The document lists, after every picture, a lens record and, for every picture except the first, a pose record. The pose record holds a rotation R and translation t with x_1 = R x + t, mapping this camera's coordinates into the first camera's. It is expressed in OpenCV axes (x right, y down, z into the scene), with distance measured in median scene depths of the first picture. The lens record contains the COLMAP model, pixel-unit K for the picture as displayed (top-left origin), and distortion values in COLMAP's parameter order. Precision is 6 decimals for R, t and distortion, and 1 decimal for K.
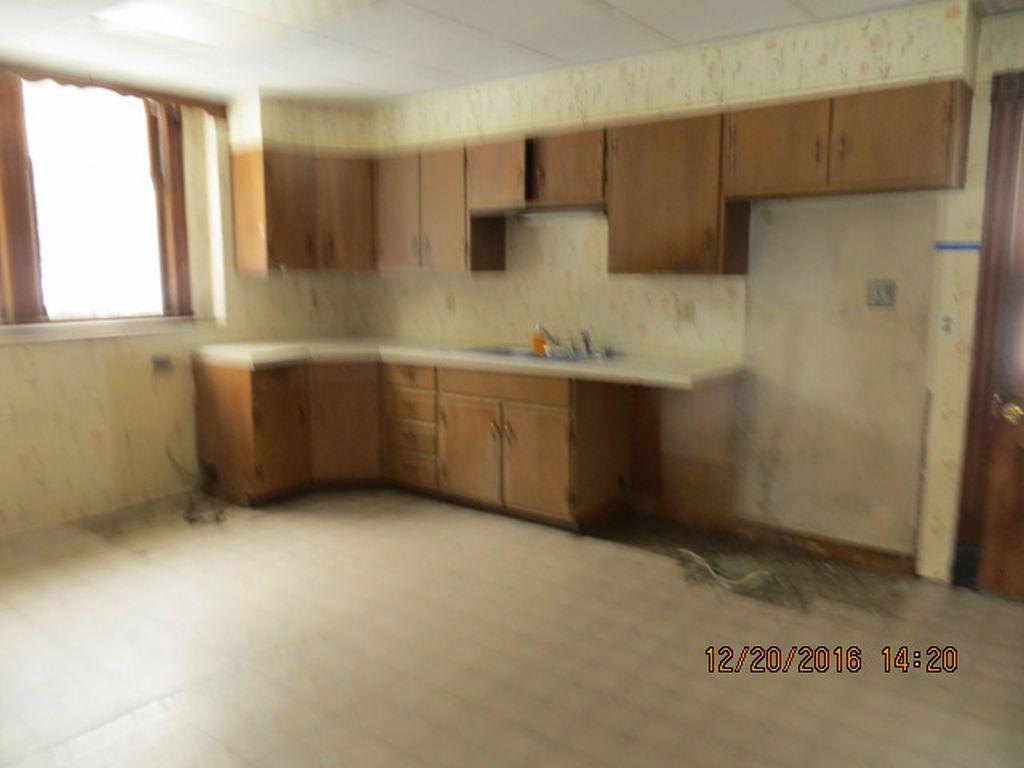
lens RADIAL K [[769.7, 0, 512.0], [0, 769.7, 384.0], [0, 0, 1]] dist [-0.003538, -0.001885]
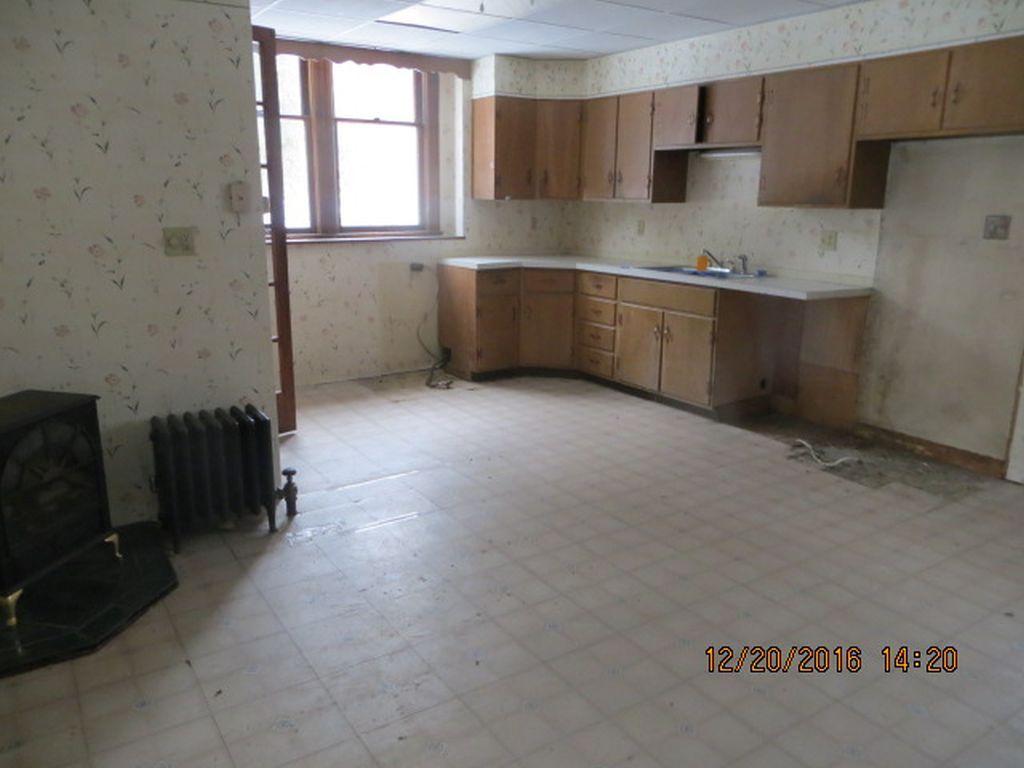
lens RADIAL K [[769.7, 0, 512.0], [0, 769.7, 384.0], [0, 0, 1]] dist [-0.003538, -0.001885]
pose [[0.945436, 0.087169, -0.313931, 0.149747], [-0.059408, 0.993514, 0.096954, 0.035511], [0.320346, -0.073014, 0.944483, -0.242938]]
